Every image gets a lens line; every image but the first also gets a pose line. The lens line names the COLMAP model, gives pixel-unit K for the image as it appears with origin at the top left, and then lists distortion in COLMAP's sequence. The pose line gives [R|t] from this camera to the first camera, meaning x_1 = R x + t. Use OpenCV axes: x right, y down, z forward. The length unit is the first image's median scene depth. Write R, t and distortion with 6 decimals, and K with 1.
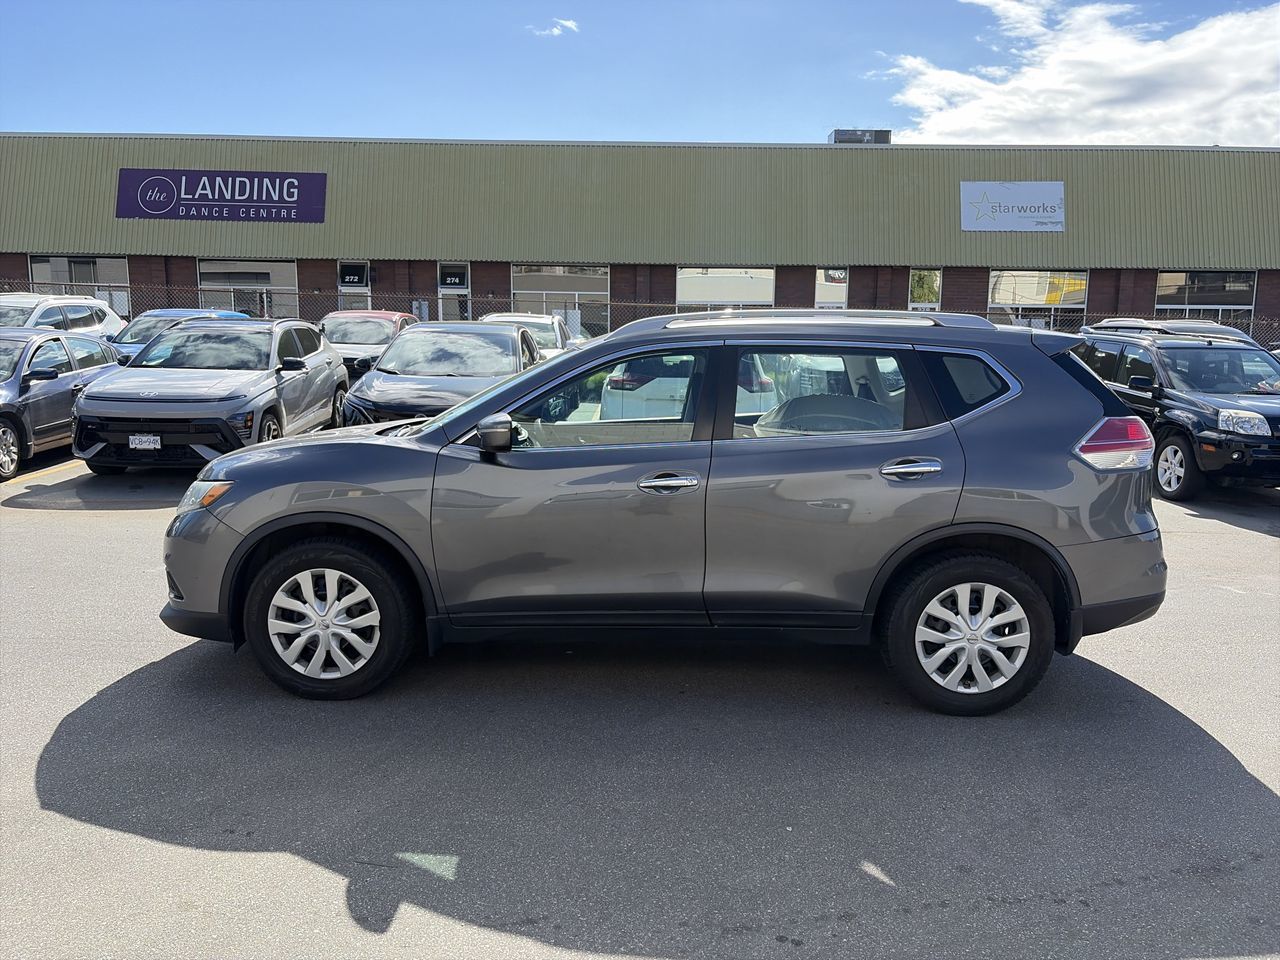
lens RADIAL K [[974.3, 0, 641.8], [0, 974.3, 485.3], [0, 0, 1]] dist [0.038781, -0.034963]
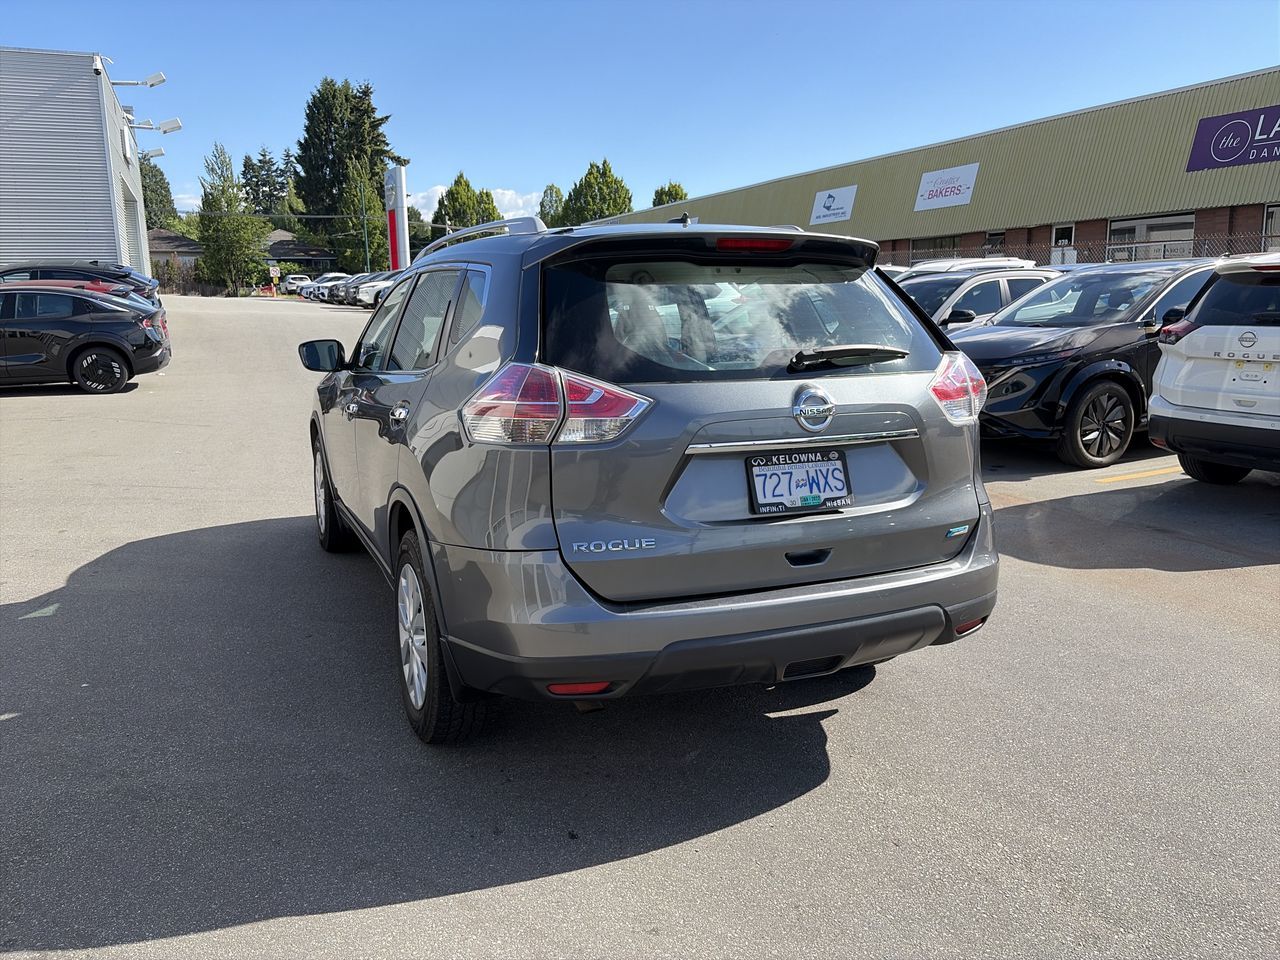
lens RADIAL K [[977.7, 0, 640.0], [0, 977.7, 480.0], [0, 0, 1]] dist [0.011152, 0.005084]
pose [[0.415129, 0.141994, -0.898613, 0.158328], [-0.114948, 0.988015, 0.103019, -0.010024], [0.902471, 0.060528, 0.426476, 0.118012]]
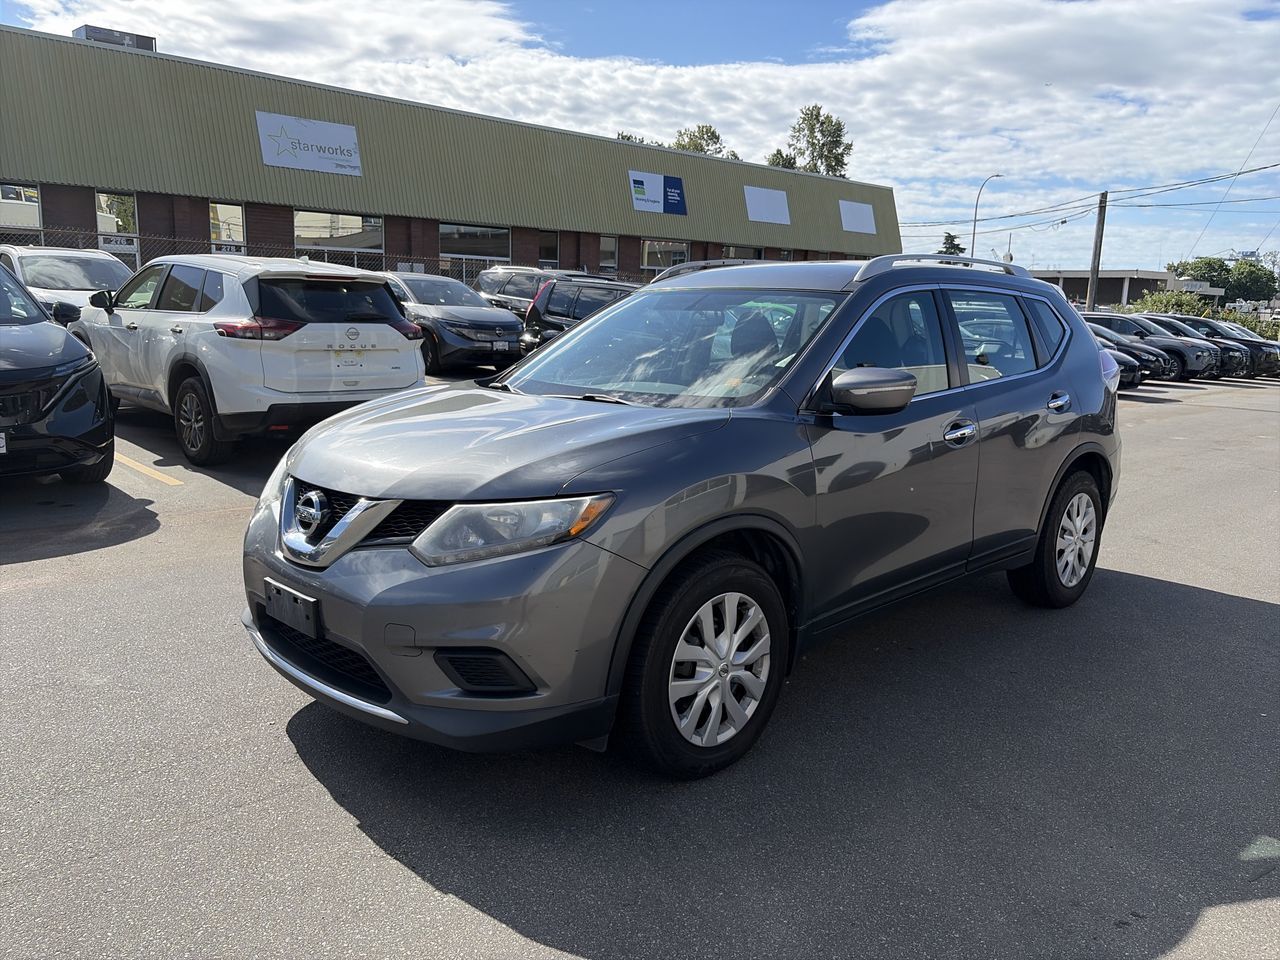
lens RADIAL K [[974.3, 0, 641.8], [0, 974.3, 485.3], [0, 0, 1]] dist [0.038781, -0.034963]
pose [[0.697546, -0.127656, 0.705077, -0.124541], [0.087372, 0.991813, 0.093131, -0.009723], [-0.711193, -0.003360, 0.702989, 0.076667]]
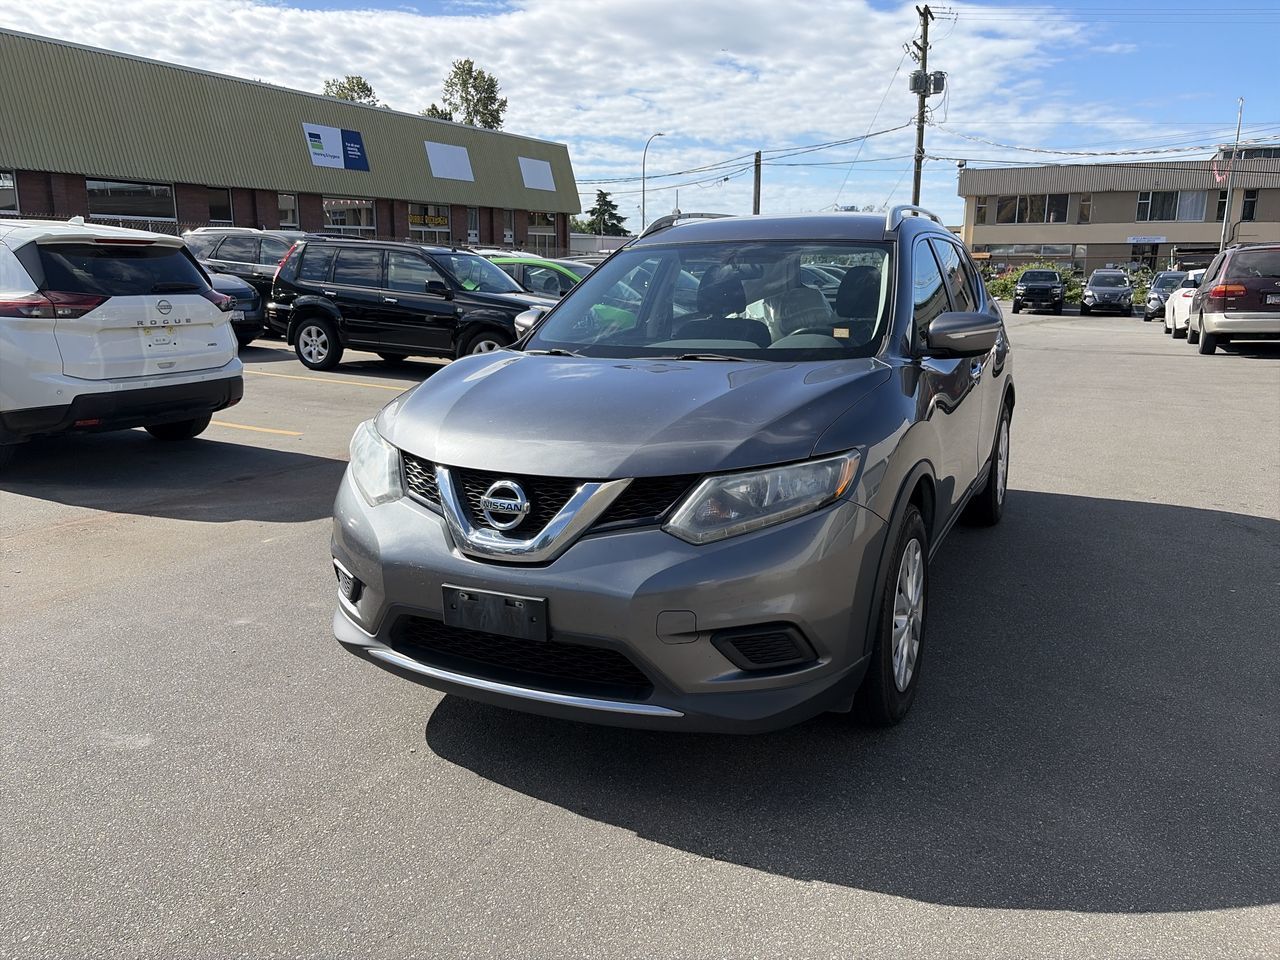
lens RADIAL K [[976.2, 0, 637.4], [0, 976.2, 479.1], [0, 0, 1]] dist [0.020883, -0.007183]
pose [[0.422402, -0.208339, 0.882140, -0.151169], [0.139224, 0.976590, 0.163980, -0.015756], [-0.895652, 0.053550, 0.441519, 0.122806]]
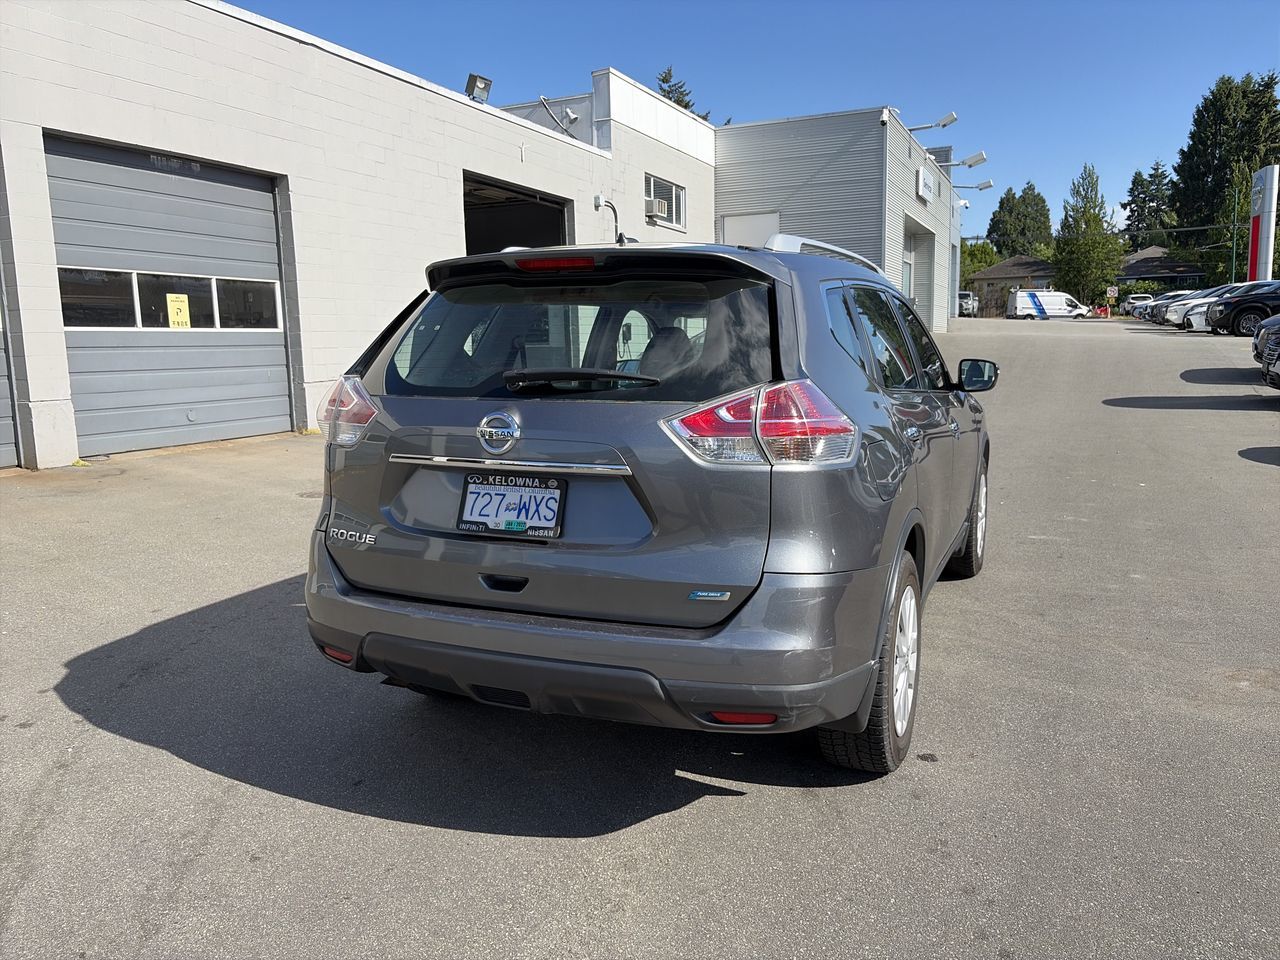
lens RADIAL K [[977.6, 0, 630.7], [0, 977.6, 477.6], [0, 0, 1]] dist [0.038168, -0.042415]
pose [[-0.398344, 0.120646, -0.909267, 0.159248], [-0.123449, 0.975241, 0.183482, -0.022726], [0.908891, 0.185337, -0.373588, 0.215763]]
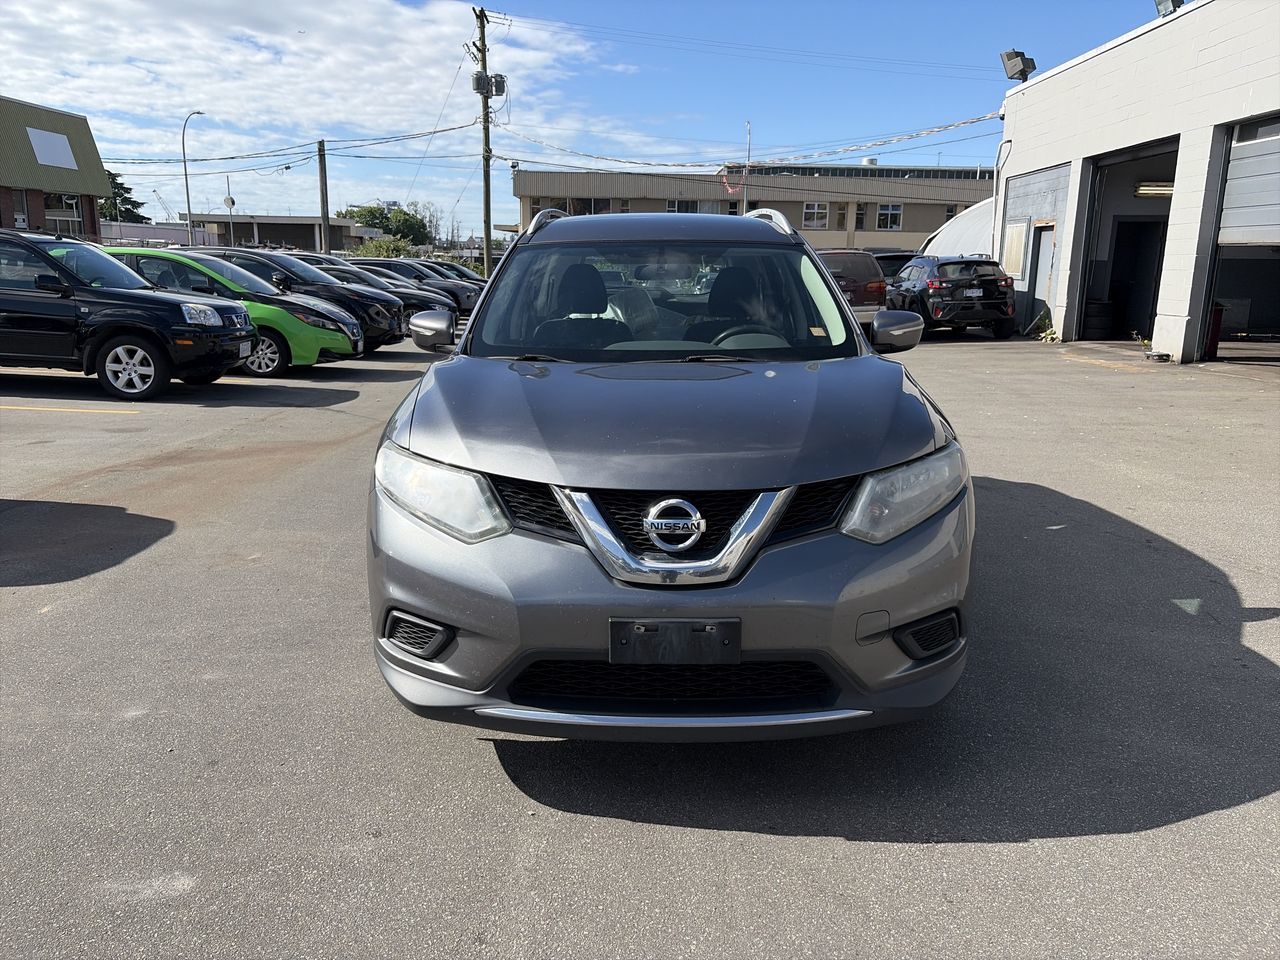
lens RADIAL K [[974.3, 0, 641.8], [0, 974.3, 485.3], [0, 0, 1]] dist [0.038781, -0.034963]
pose [[-0.012794, -0.235267, 0.971847, -0.157706], [0.134510, 0.962687, 0.234821, -0.023664], [-0.990830, 0.133728, 0.019329, 0.174924]]
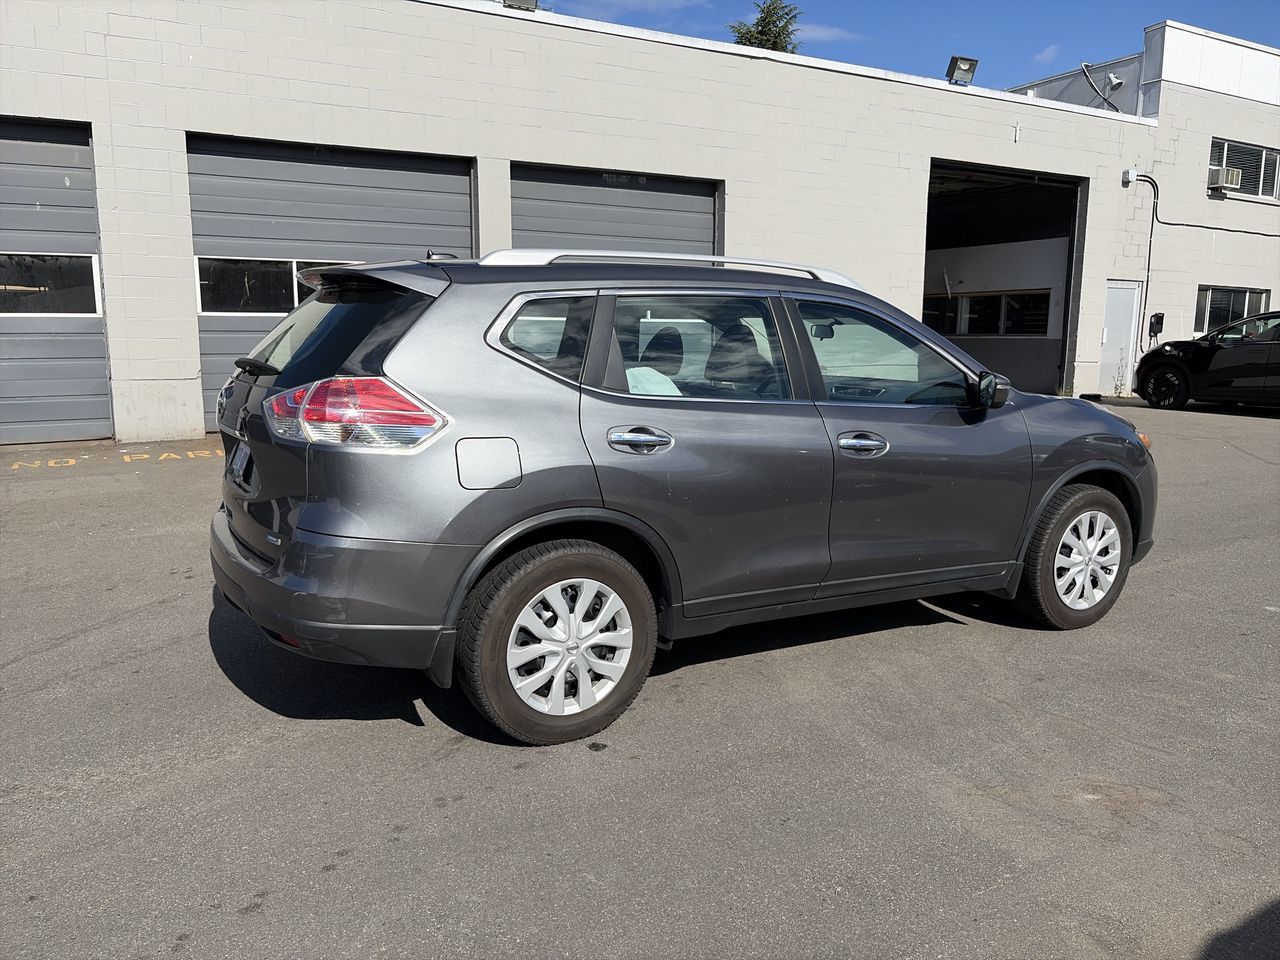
lens RADIAL K [[970.2, 0, 633.2], [0, 970.2, 488.0], [0, 0, 1]] dist [0.037867, -0.035204]
pose [[-0.863847, 0.061109, -0.500034, 0.099757], [-0.092525, 0.956482, 0.276735, -0.037384], [0.495184, 0.285322, -0.820600, 0.299768]]
